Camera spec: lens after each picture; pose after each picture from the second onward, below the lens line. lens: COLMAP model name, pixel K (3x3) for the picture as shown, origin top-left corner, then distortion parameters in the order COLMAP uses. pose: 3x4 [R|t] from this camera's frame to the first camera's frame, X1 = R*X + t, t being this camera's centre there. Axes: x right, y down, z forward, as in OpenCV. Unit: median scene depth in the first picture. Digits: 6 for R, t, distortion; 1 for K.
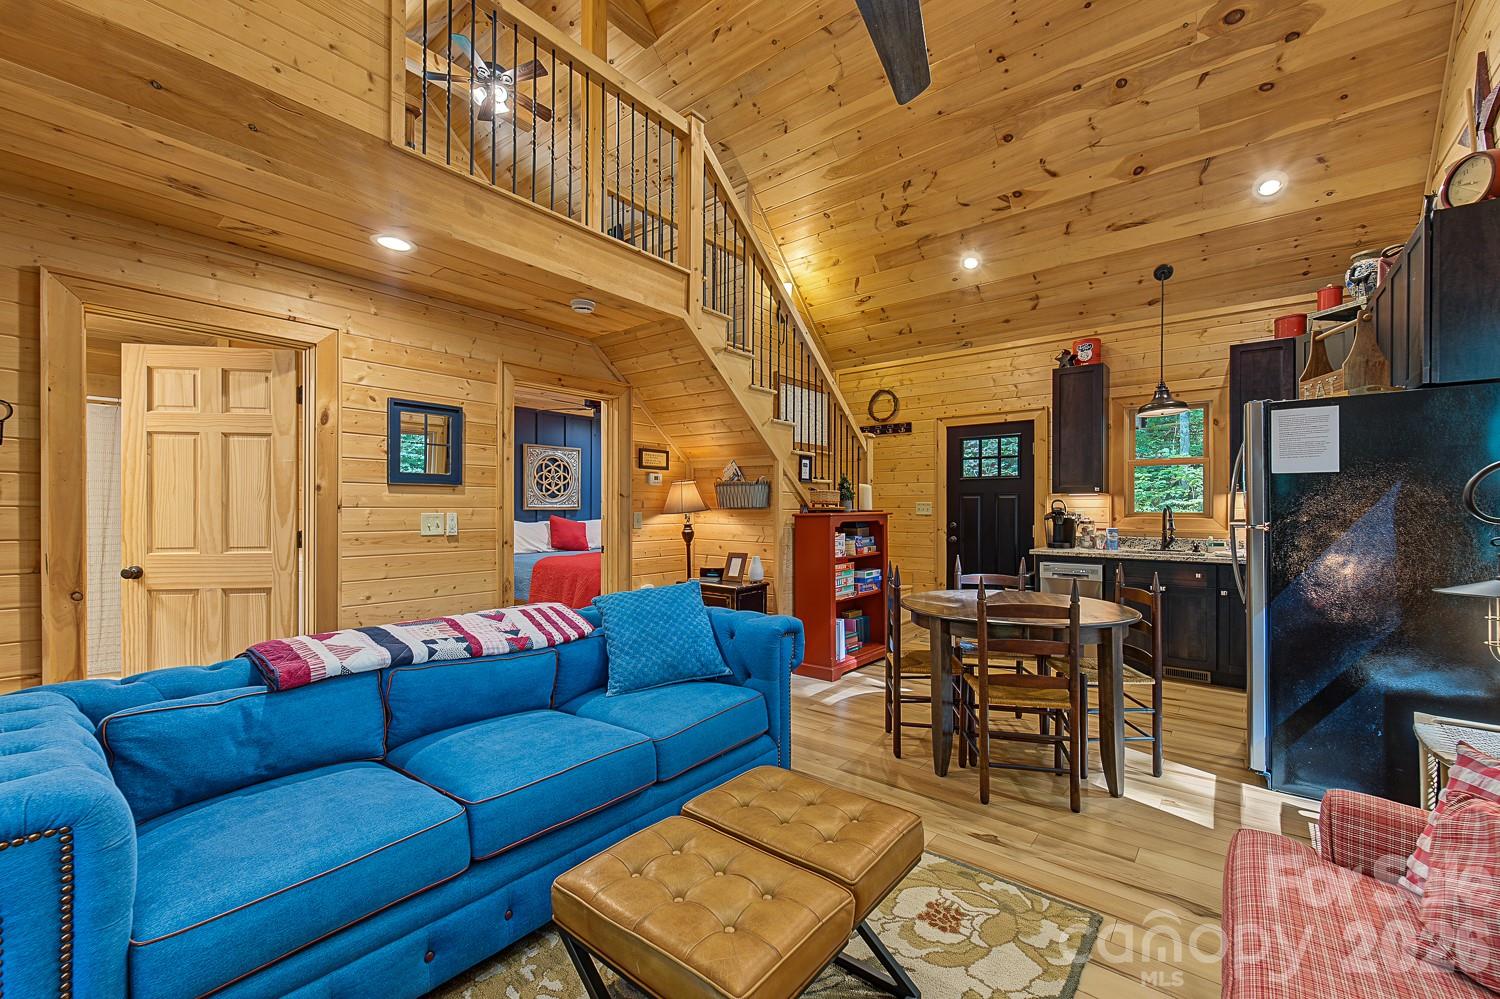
lens RADIAL K [[614.2, 0, 749.7], [0, 614.2, 503.5], [0, 0, 1]] dist [-0.001021, -0.000054]
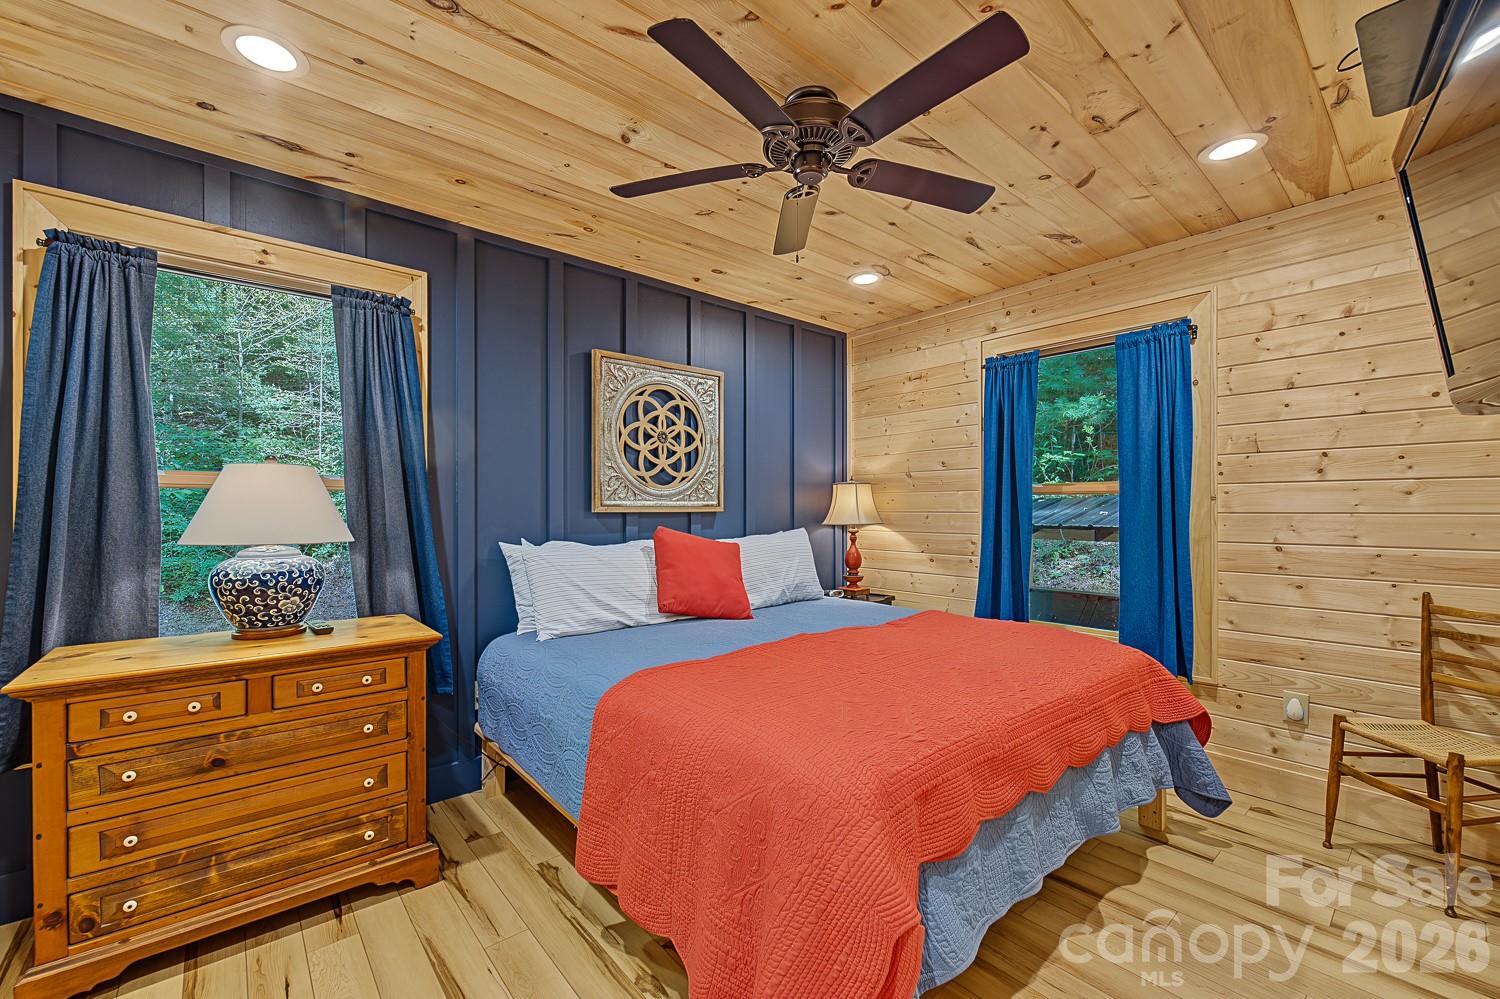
lens RADIAL K [[614.2, 0, 747.1], [0, 614.2, 506.8], [0, 0, 1]] dist [-0.001021, -0.000054]
pose [[0.984621, -0.005070, -0.174629, -0.191645], [0.004045, 0.999972, -0.006225, 0.008999], [0.174655, 0.005422, 0.984615, 0.601075]]
